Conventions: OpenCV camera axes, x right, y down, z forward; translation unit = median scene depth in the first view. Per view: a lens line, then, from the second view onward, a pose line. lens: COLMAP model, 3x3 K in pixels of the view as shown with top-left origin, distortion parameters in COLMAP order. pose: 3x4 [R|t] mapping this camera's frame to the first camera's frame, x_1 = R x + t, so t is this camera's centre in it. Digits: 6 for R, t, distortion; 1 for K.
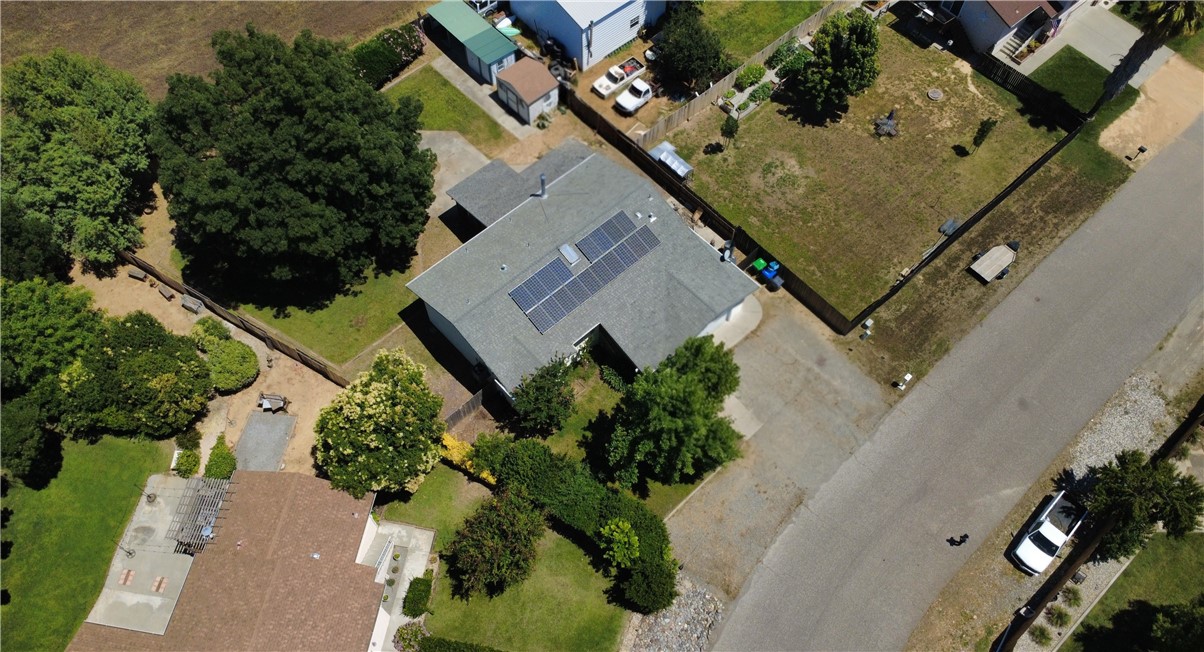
lens RADIAL K [[883.5, 0, 594.6], [0, 883.5, 327.9], [0, 0, 1]] dist [0.005119, -0.005147]
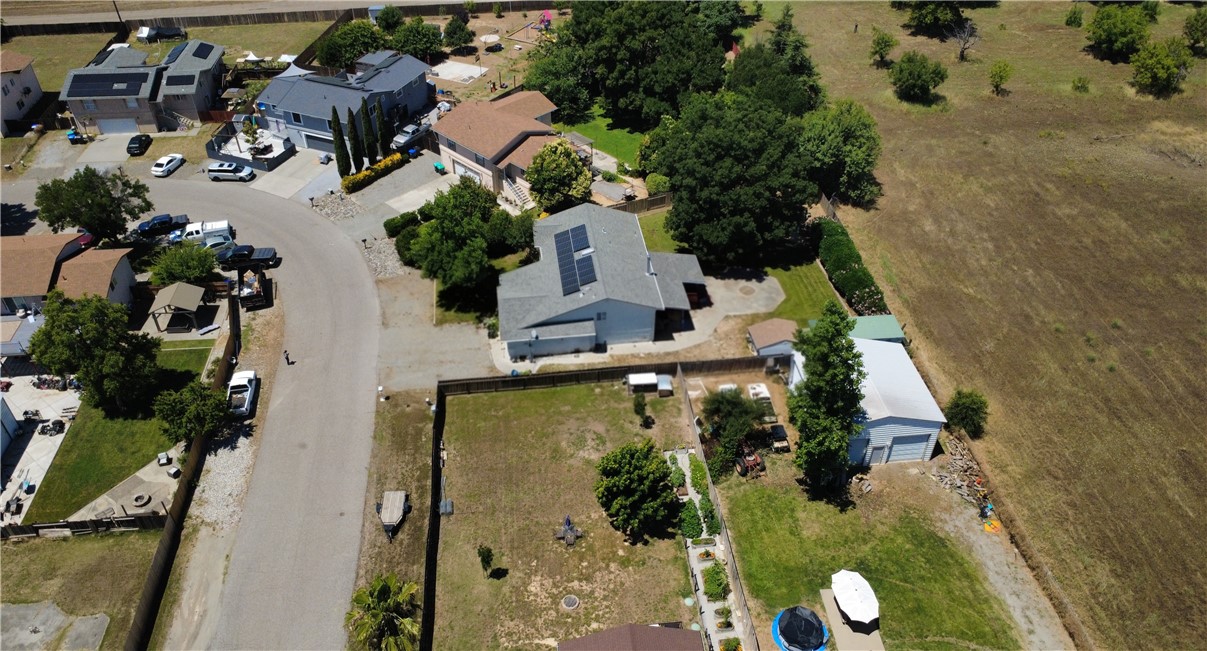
lens RADIAL K [[885.7, 0, 603.6], [0, 885.7, 326.6], [0, 0, 1]] dist [0.005119, -0.005147]
pose [[-0.576895, 0.501570, -0.644686, 0.888229], [-0.711461, 0.079179, 0.698250, -1.024751], [0.401266, 0.861486, 0.311170, 0.582121]]
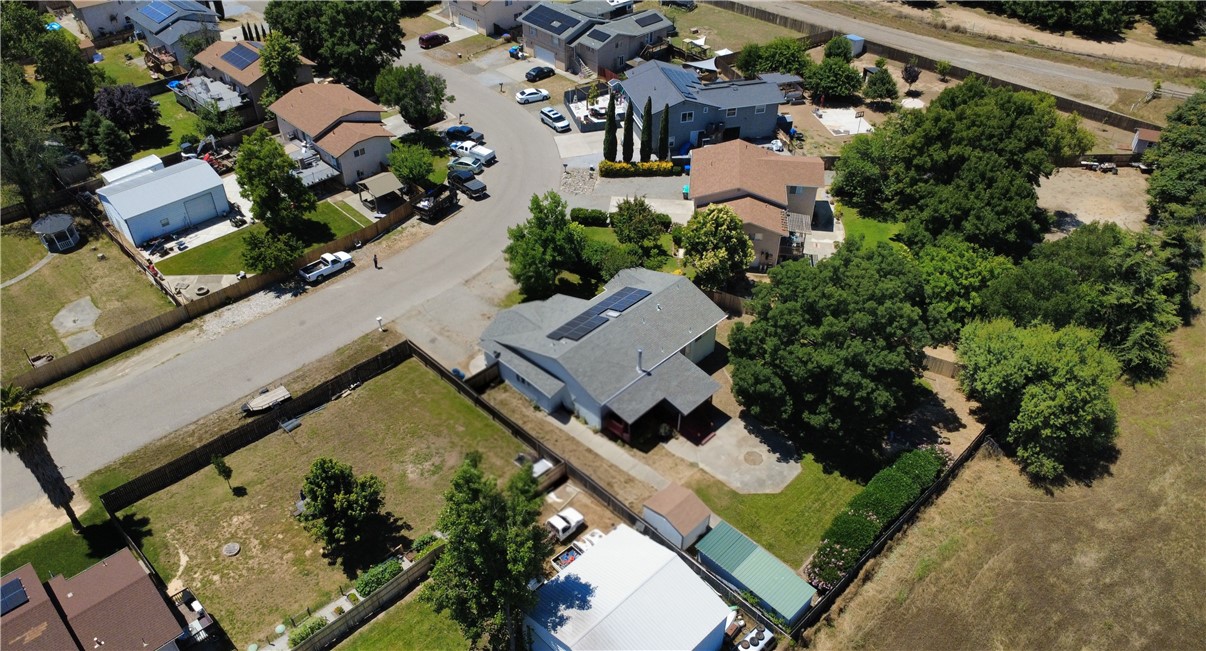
lens RADIAL K [[885.0, 0, 603.4], [0, 885.0, 324.4], [0, 0, 1]] dist [0.005119, -0.005147]
pose [[-0.998286, 0.018328, -0.055574, 0.057478], [-0.057671, -0.147049, 0.987446, -1.296979], [0.009926, 0.988959, 0.147854, 0.724538]]
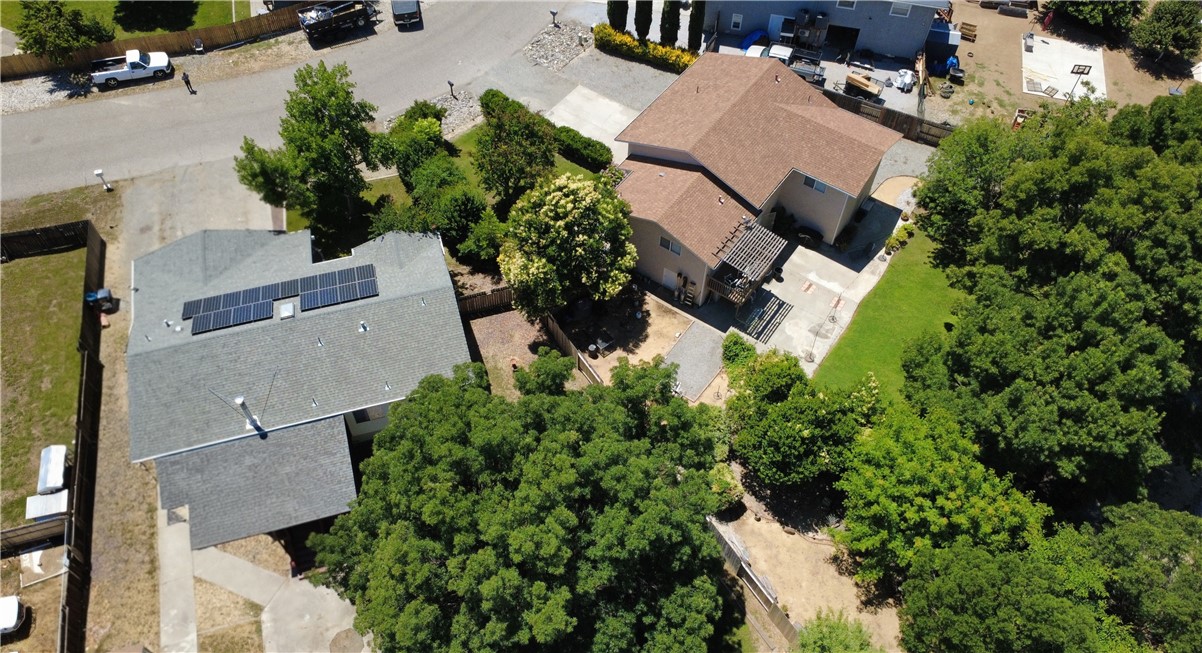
lens RADIAL K [[882.0, 0, 604.2], [0, 882.0, 328.3], [0, 0, 1]] dist [0.005119, -0.005147]
pose [[-0.900435, -0.362718, 0.240111, -0.447279], [0.362960, -0.322270, 0.874301, -0.628341], [-0.239744, 0.874401, 0.421836, 0.531641]]
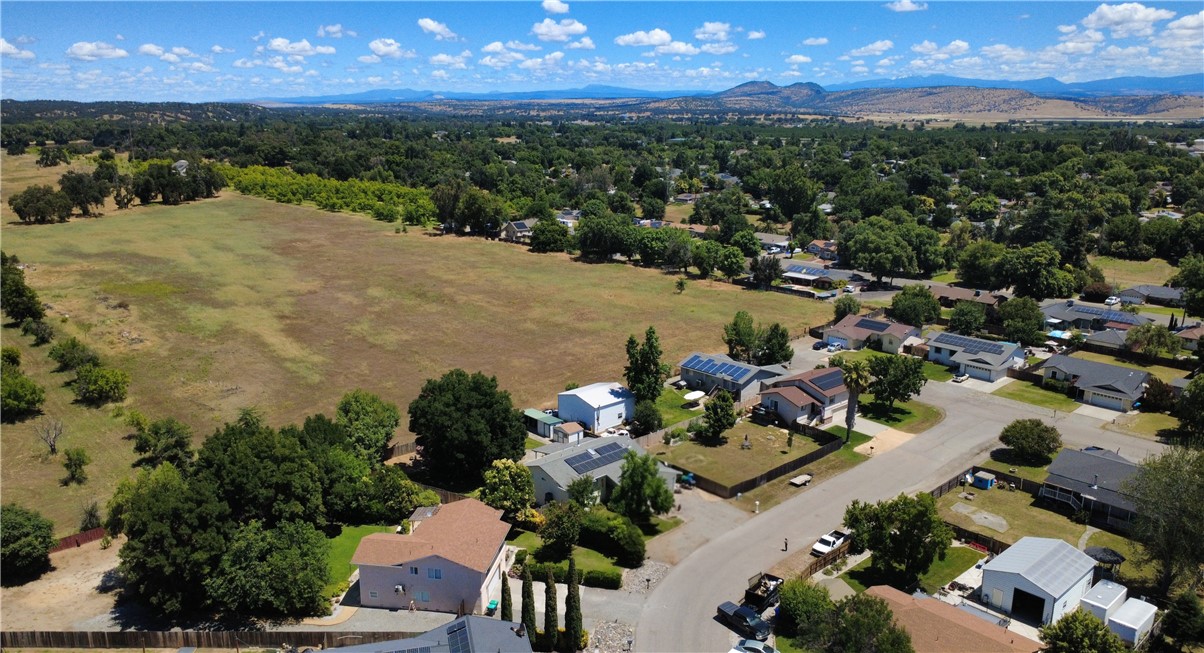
lens RADIAL K [[883.5, 0, 601.2], [0, 883.5, 326.5], [0, 0, 1]] dist [0.005119, -0.005147]
pose [[0.999858, -0.010469, 0.013194, -0.026928], [0.016769, 0.691953, -0.721747, 1.138522], [-0.001574, 0.721866, 0.692031, -0.649588]]
